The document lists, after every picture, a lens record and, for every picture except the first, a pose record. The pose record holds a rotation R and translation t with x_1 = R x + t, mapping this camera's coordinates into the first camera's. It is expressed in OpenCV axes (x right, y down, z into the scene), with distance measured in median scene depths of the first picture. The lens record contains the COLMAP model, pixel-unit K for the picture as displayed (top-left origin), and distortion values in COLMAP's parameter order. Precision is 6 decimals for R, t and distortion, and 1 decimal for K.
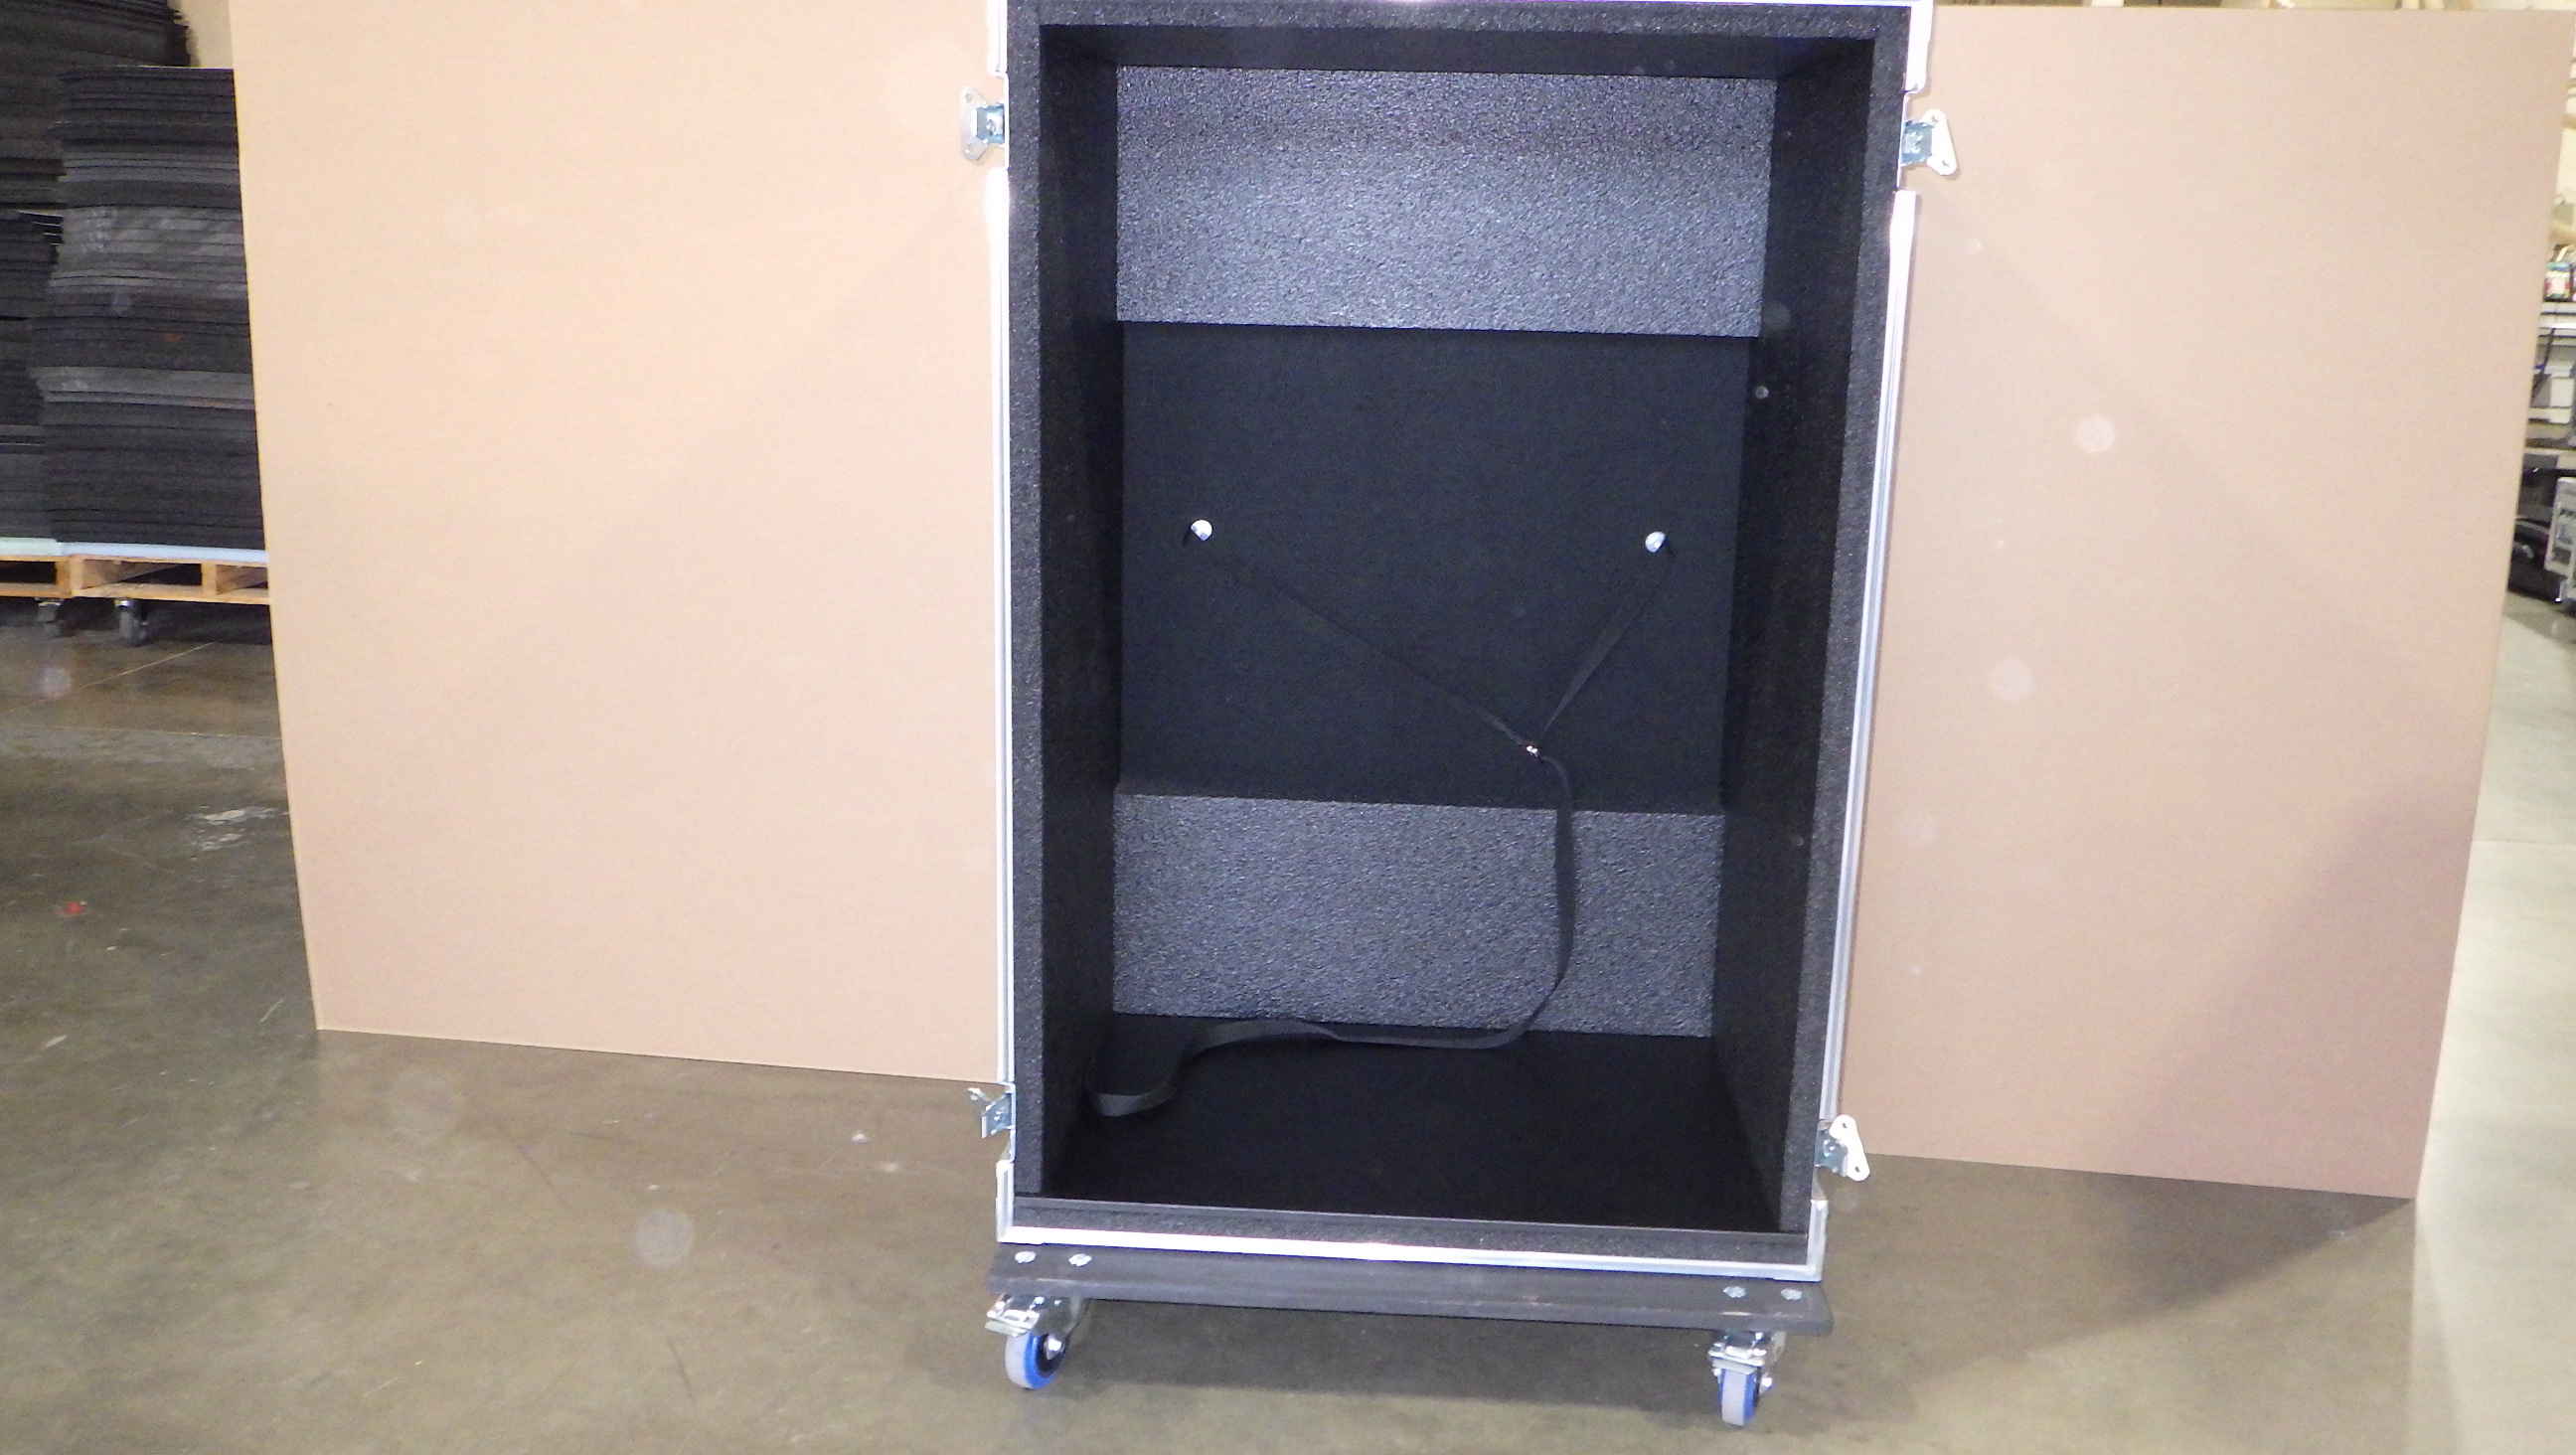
lens RADIAL K [[2195.6, 0, 1269.6], [0, 2195.6, 714.9], [0, 0, 1]] dist [-0.014941, 0.003694]
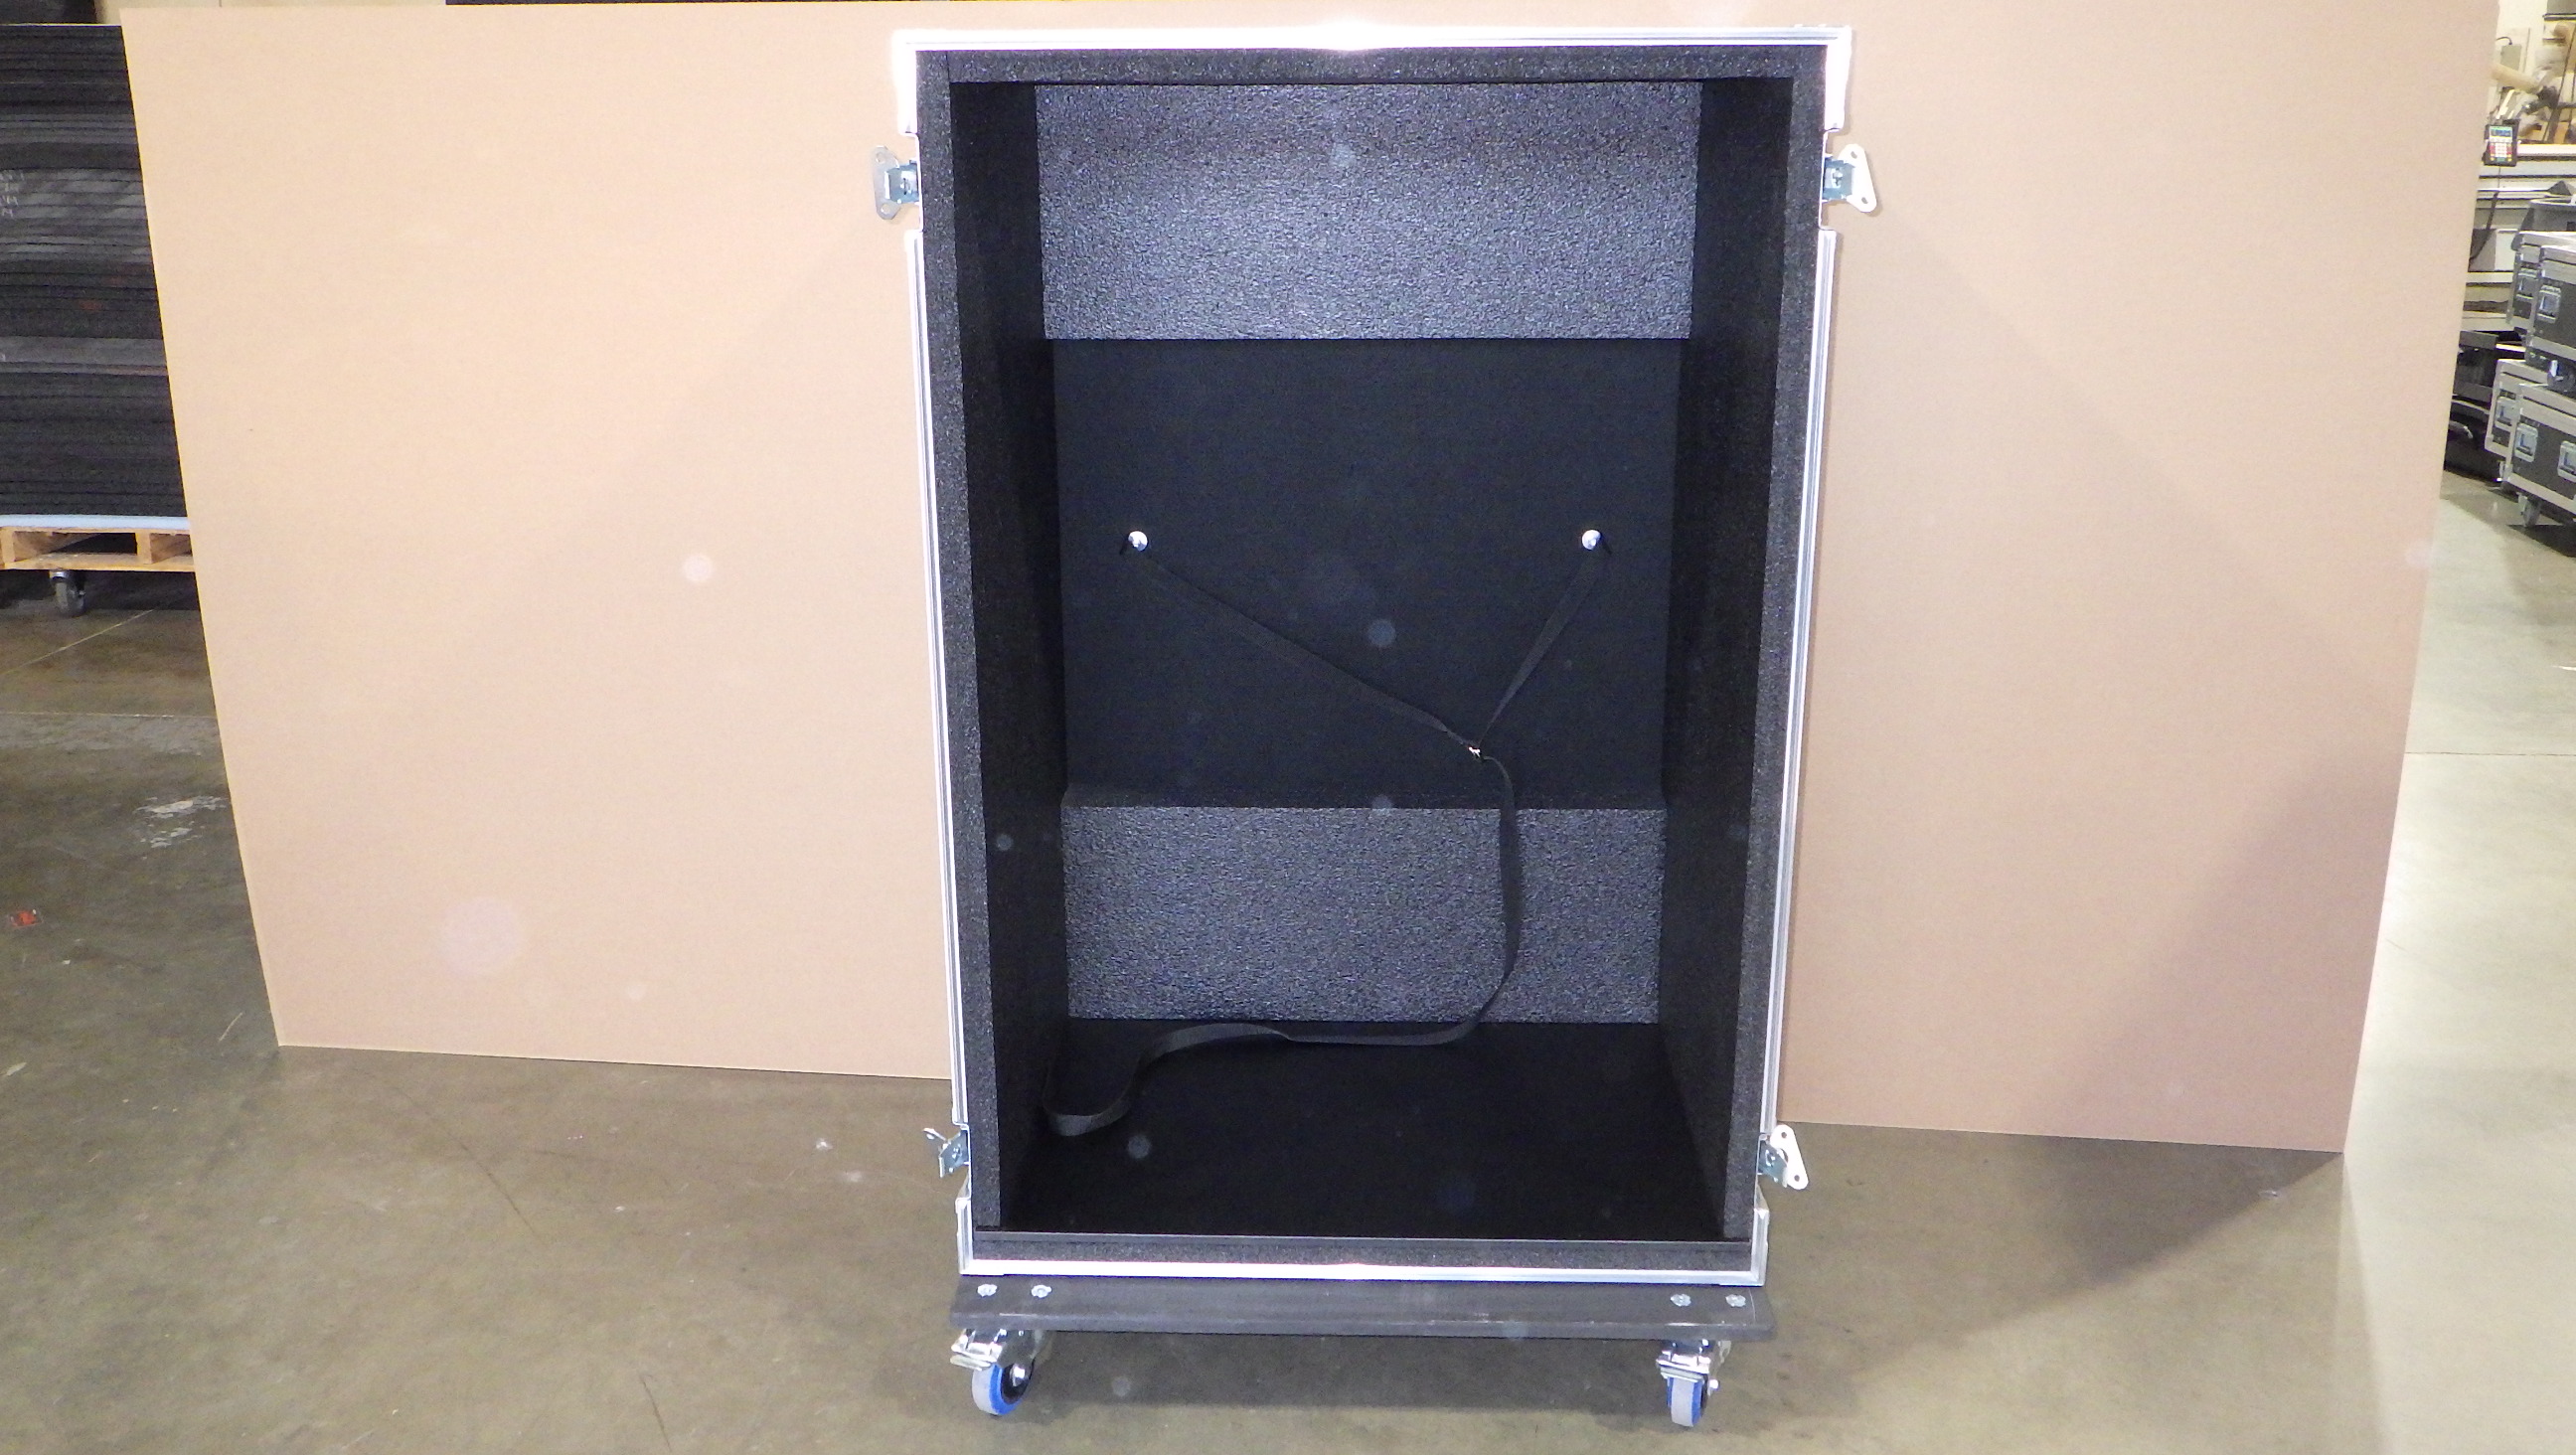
lens RADIAL K [[2195.6, 0, 1279.4], [0, 2195.6, 720.4], [0, 0, 1]] dist [-0.014941, 0.003694]
pose [[0.999248, -0.032938, 0.020434, 0.010597], [0.031590, 0.997506, 0.063125, -0.067433], [-0.022462, -0.062432, 0.997796, -0.003087]]
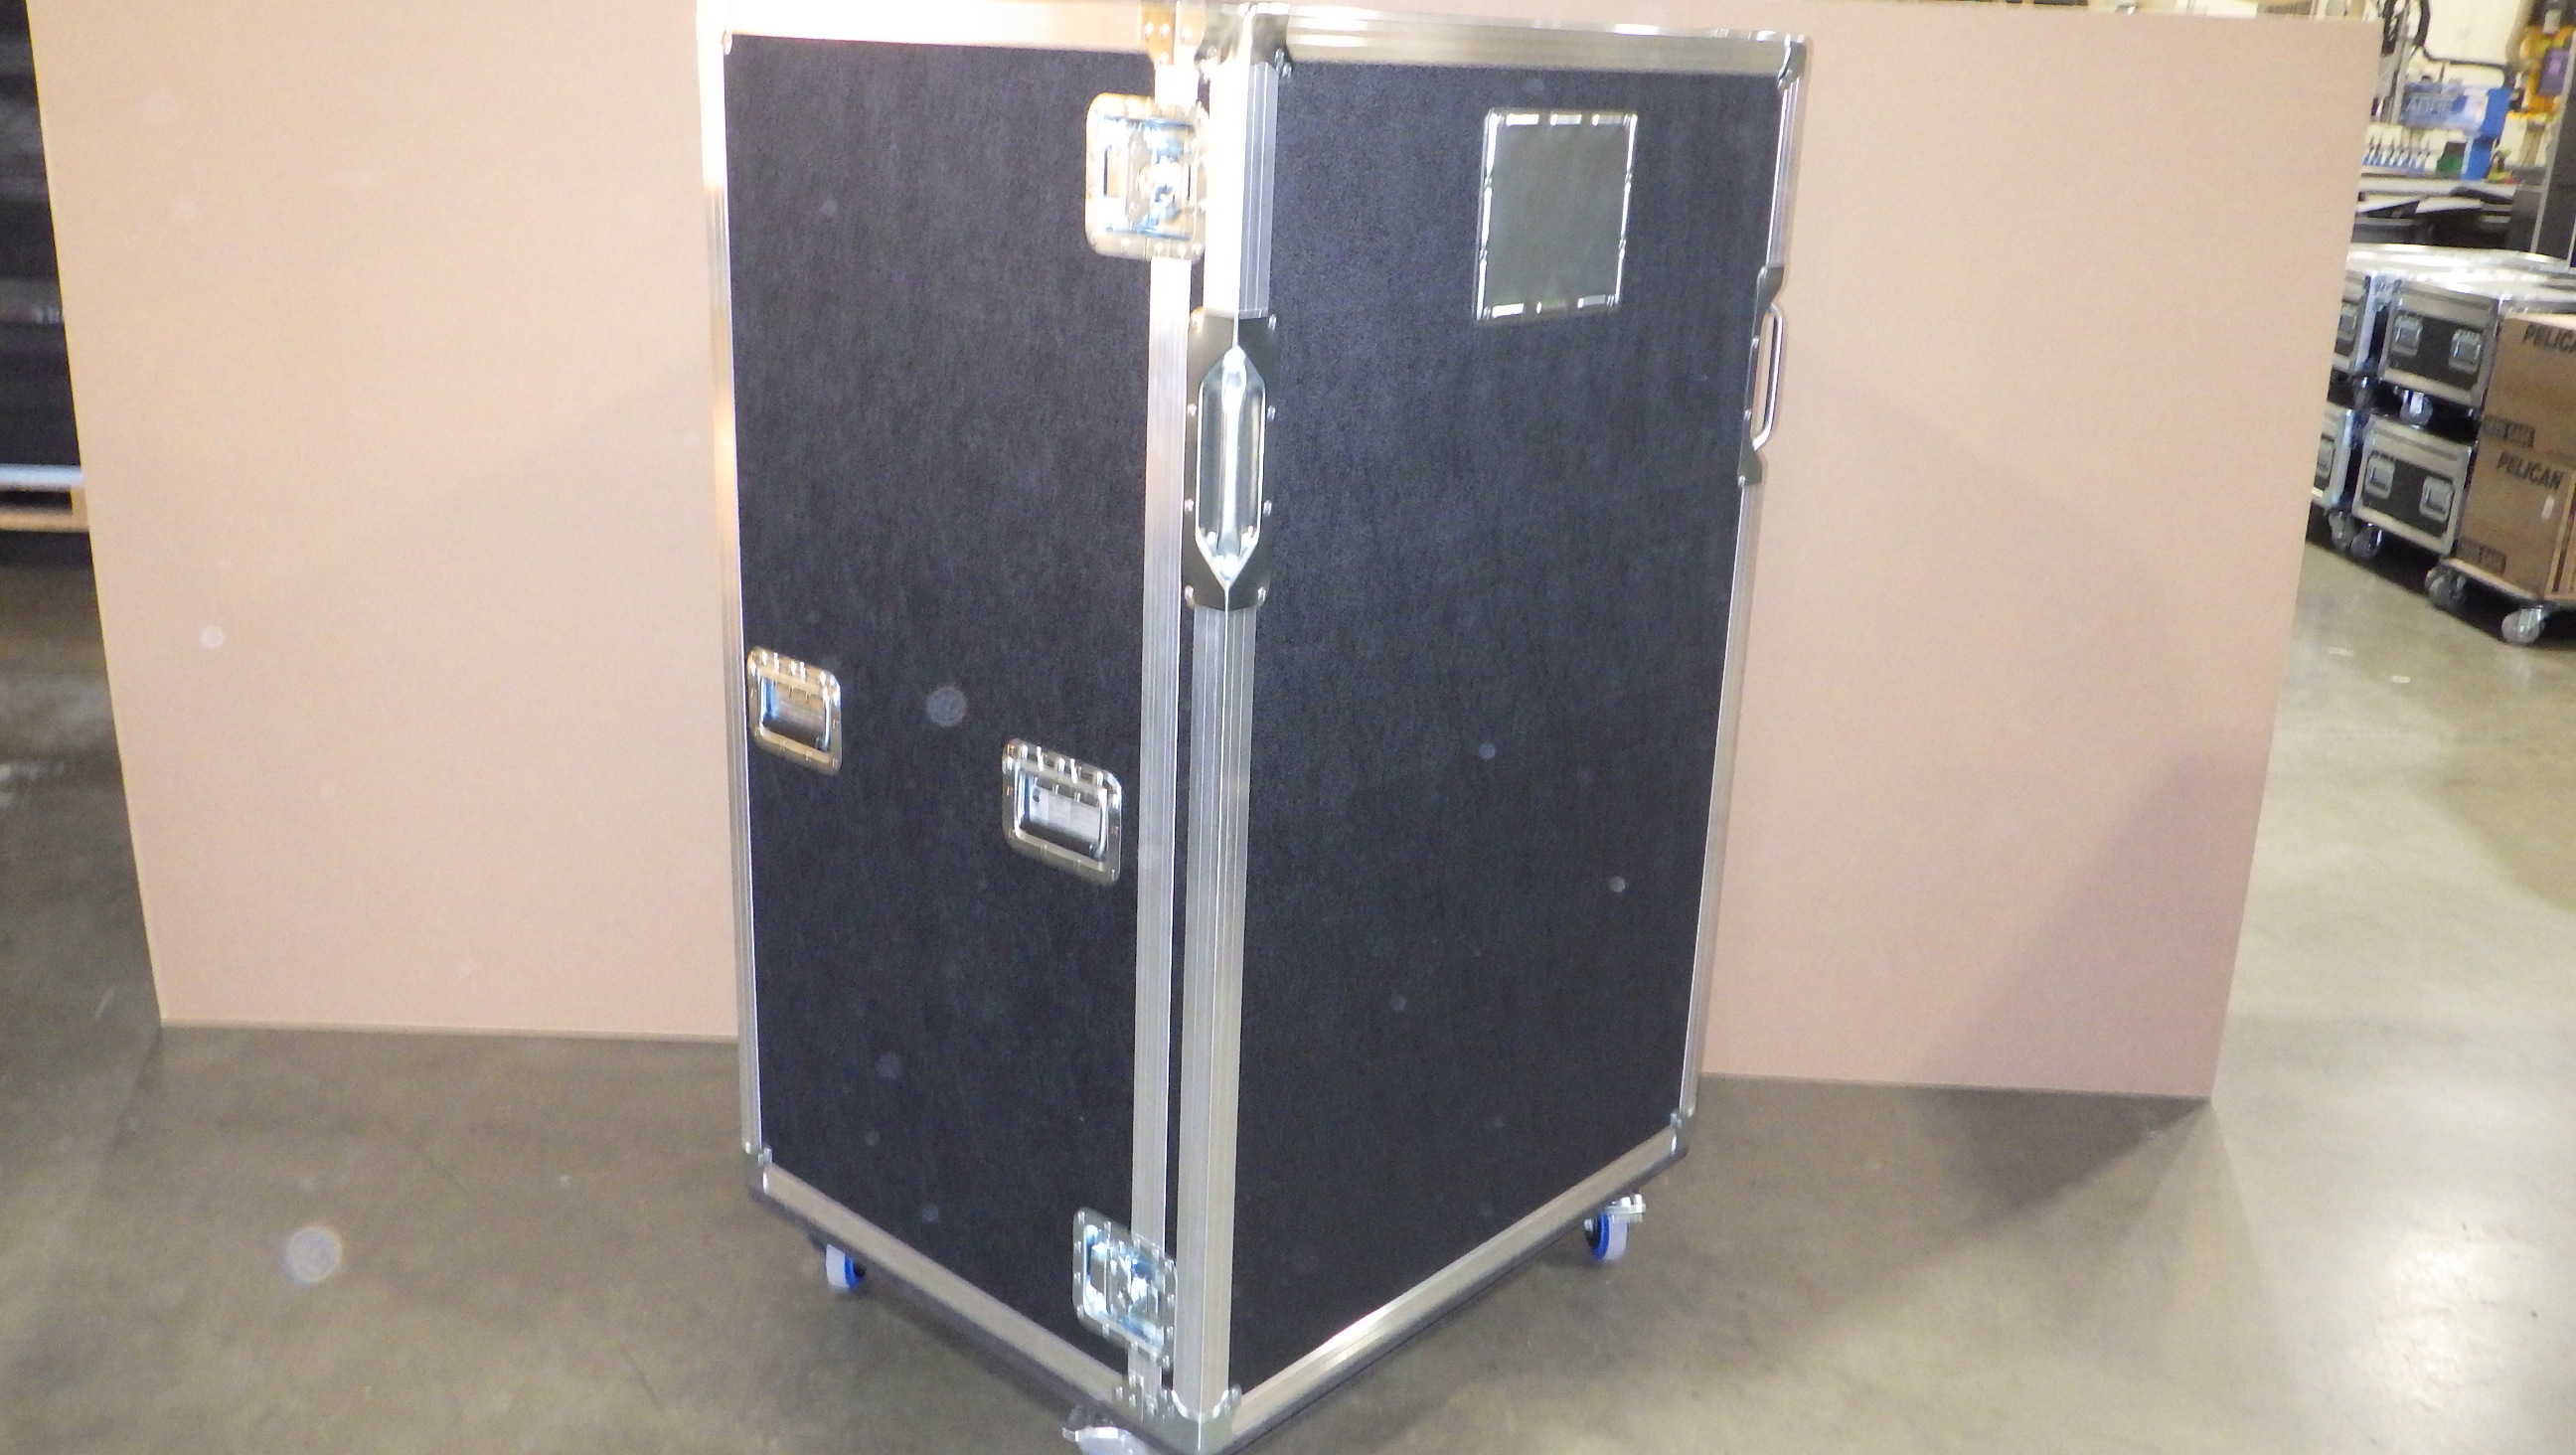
lens RADIAL K [[2195.6, 0, 1286.6], [0, 2195.6, 715.2], [0, 0, 1]] dist [-0.014941, 0.003694]
pose [[0.989132, -0.027817, 0.144374, -0.100067], [0.017114, 0.997048, 0.074851, -0.067967], [-0.146030, -0.071566, 0.986688, -0.014186]]
